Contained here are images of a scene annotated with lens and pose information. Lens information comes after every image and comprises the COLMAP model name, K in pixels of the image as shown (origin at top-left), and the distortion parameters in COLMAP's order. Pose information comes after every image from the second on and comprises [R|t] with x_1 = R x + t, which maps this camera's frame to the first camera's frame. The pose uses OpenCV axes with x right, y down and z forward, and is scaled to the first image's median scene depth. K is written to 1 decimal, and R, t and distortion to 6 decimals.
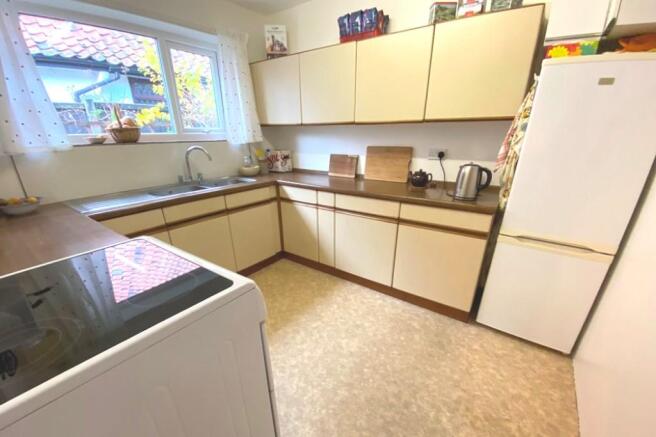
lens RADIAL K [[268.9, 0, 331.6], [0, 268.9, 235.1], [0, 0, 1]] dist [0.037155, -0.042067]
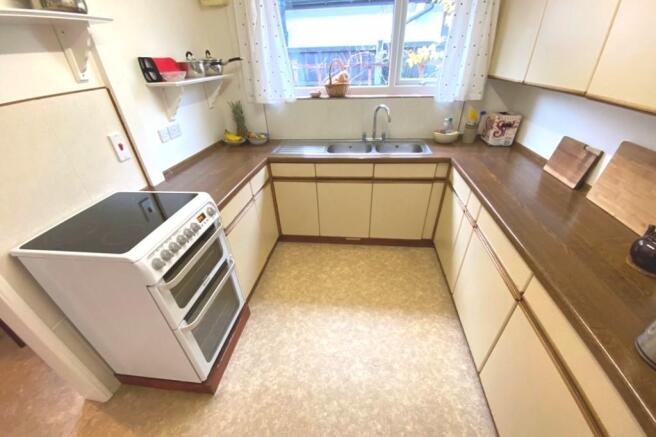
lens RADIAL K [[268.9, 0, 331.6], [0, 268.9, 235.1], [0, 0, 1]] dist [0.037155, -0.042067]
pose [[0.475540, 0.471414, -0.742718, 0.392434], [-0.282525, 0.881408, 0.378551, -0.252384], [0.833091, 0.029820, 0.552331, 0.347387]]
